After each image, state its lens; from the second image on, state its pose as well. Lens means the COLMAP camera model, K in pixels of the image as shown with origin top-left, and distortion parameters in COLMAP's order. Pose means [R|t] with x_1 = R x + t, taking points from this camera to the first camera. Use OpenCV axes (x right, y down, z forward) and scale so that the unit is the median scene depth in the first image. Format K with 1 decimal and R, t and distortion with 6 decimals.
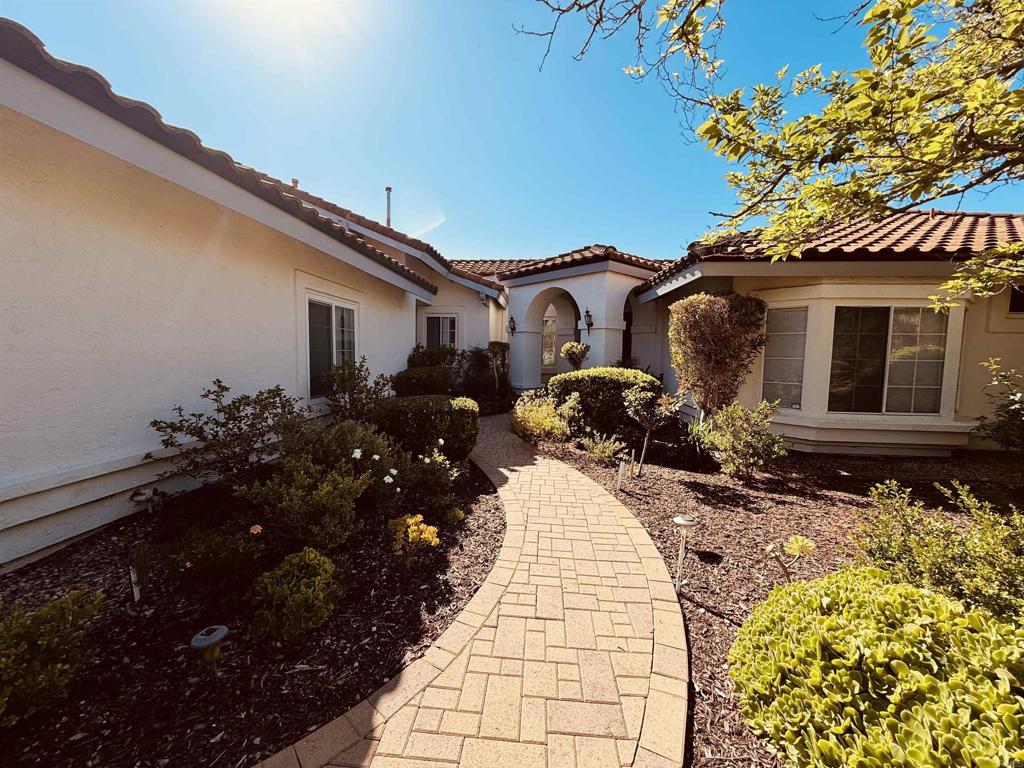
lens RADIAL K [[408.0, 0, 509.5], [0, 408.0, 385.5], [0, 0, 1]] dist [0.000641, -0.000053]
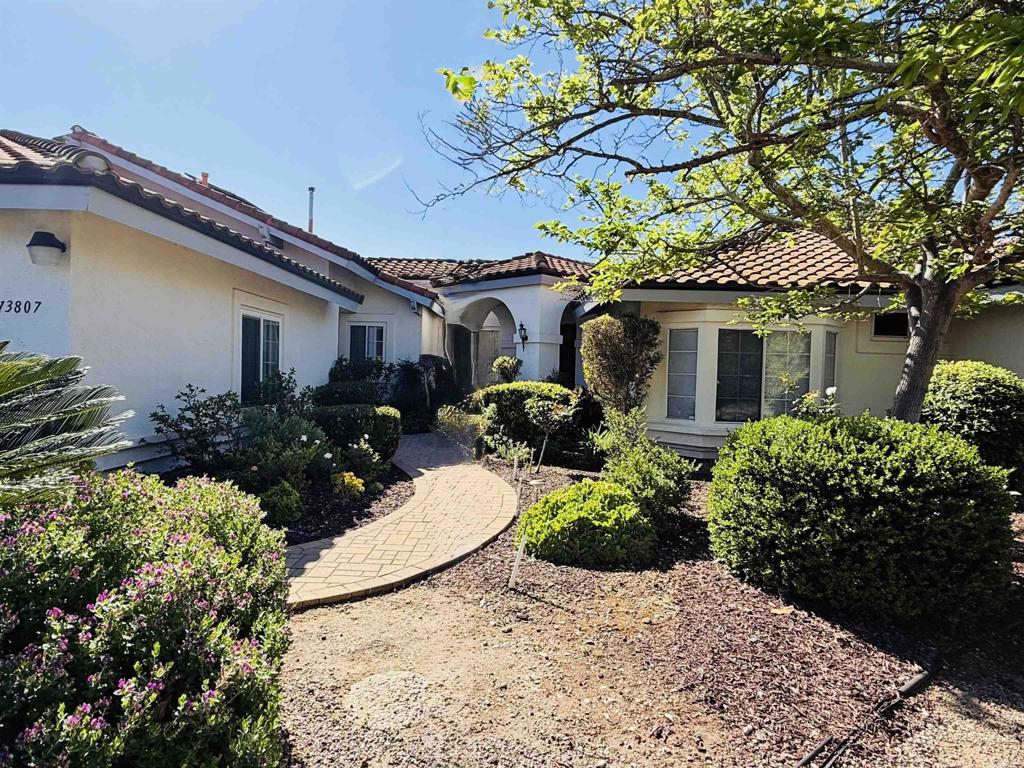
lens RADIAL K [[582.2, 0, 505.8], [0, 582.2, 386.7], [0, 0, 1]] dist [0.002135, 0.000299]
pose [[0.997392, 0.008325, 0.071689, 0.085242], [-0.004815, 0.998787, -0.048997, 0.047093], [-0.072010, 0.048524, 0.996223, -0.536151]]
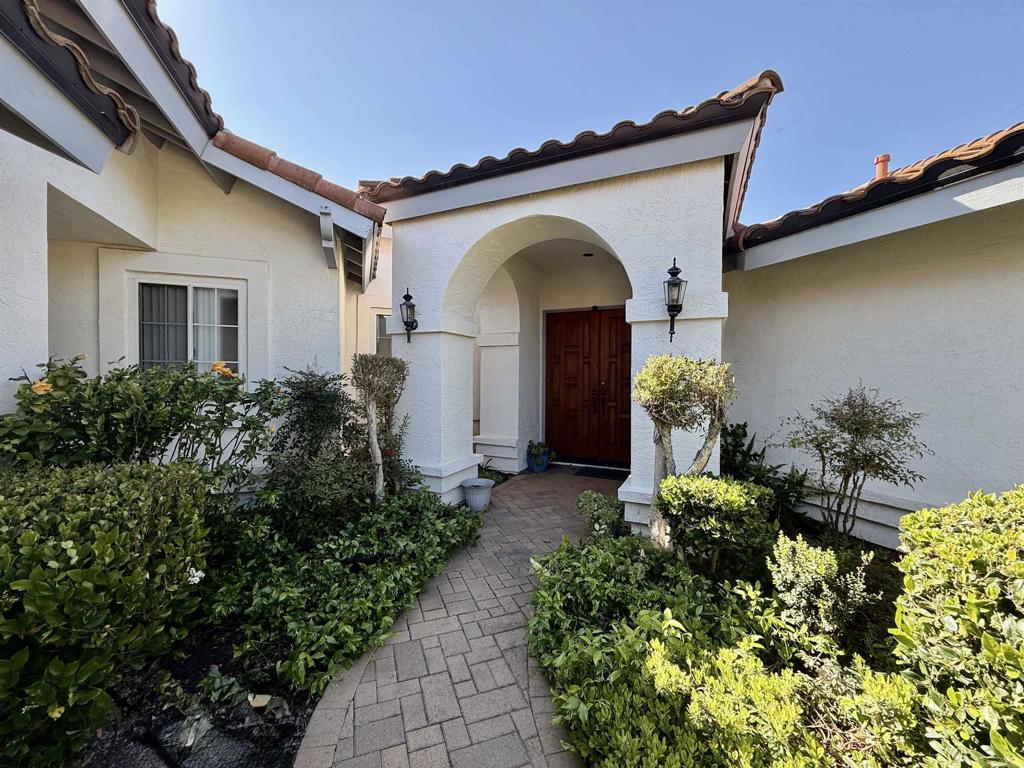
lens RADIAL K [[408.0, 0, 509.5], [0, 408.0, 385.5], [0, 0, 1]] dist [0.000641, -0.000053]
pose [[0.905215, -0.015610, 0.424667, -0.134737], [0.039907, 0.998032, -0.048379, -0.104859], [-0.423076, 0.060740, 0.904056, 1.113011]]
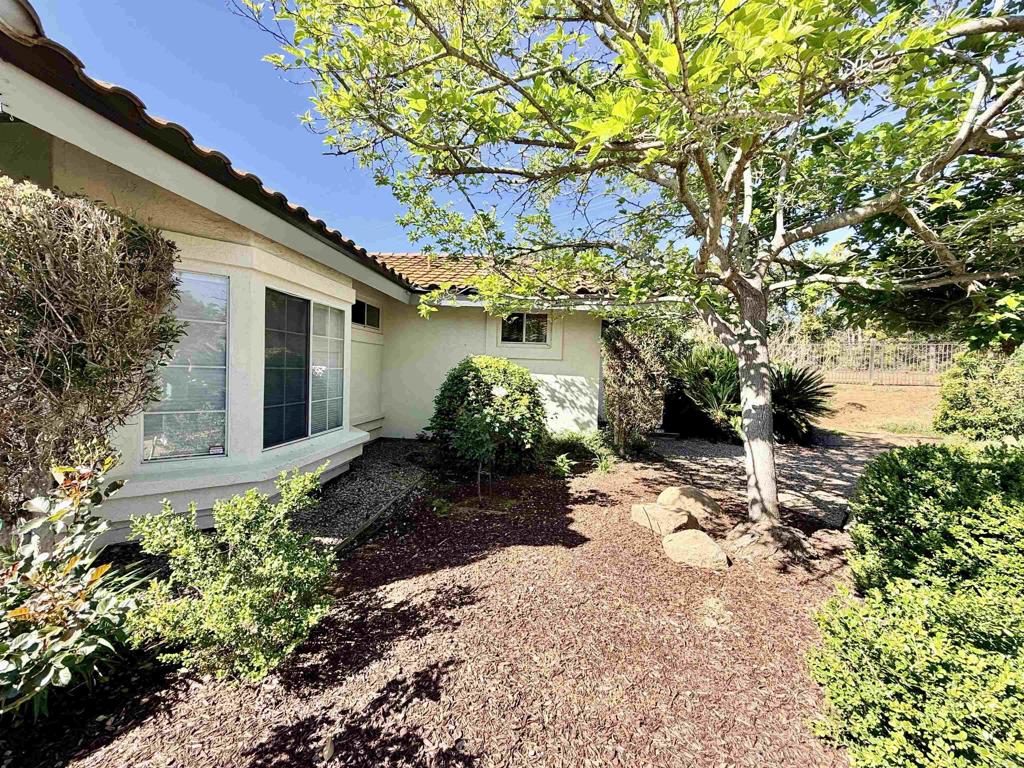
lens RADIAL K [[408.0, 0, 509.5], [0, 408.0, 385.5], [0, 0, 1]] dist [0.000641, -0.000053]
pose [[0.005955, -0.054143, 0.998515, 0.139233], [0.043149, 0.997617, 0.053837, -0.052408], [-0.999051, 0.042765, 0.008277, 0.577521]]
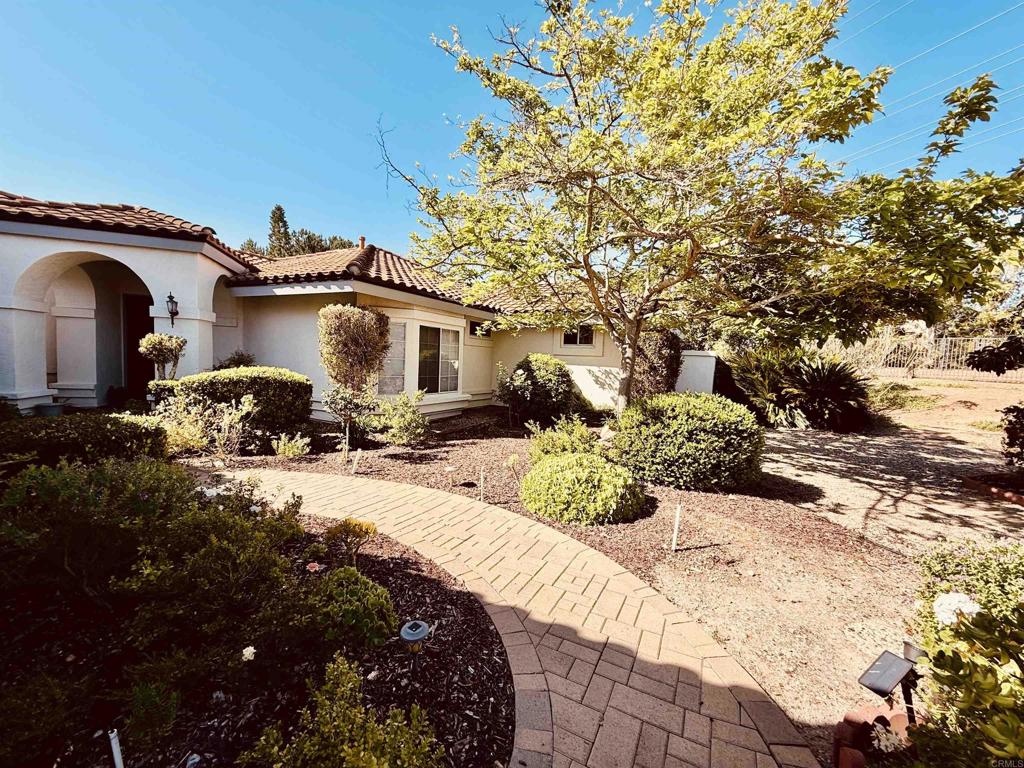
lens RADIAL K [[408.0, 0, 509.5], [0, 408.0, 385.5], [0, 0, 1]] dist [0.000641, -0.000053]
pose [[0.392812, -0.055486, 0.917943, -0.448673], [0.038593, 0.998293, 0.043828, -0.021480], [-0.918809, 0.018210, 0.394283, 0.092499]]
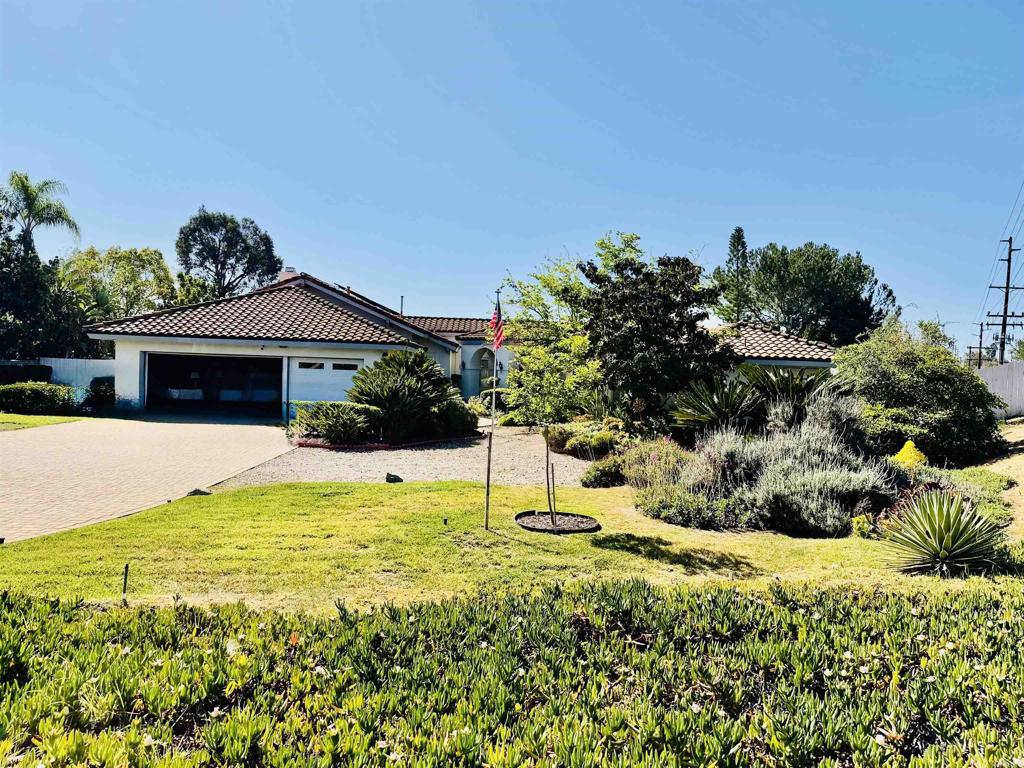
lens RADIAL K [[717.7, 0, 512.0], [0, 717.7, 384.0], [0, 0, 1]] dist [0.000025, -0.000029]
pose [[0.994463, 0.011340, 0.104477, -0.201385], [-0.005076, 0.998184, -0.060030, 0.231743], [-0.104968, 0.059168, 0.992714, -4.021577]]
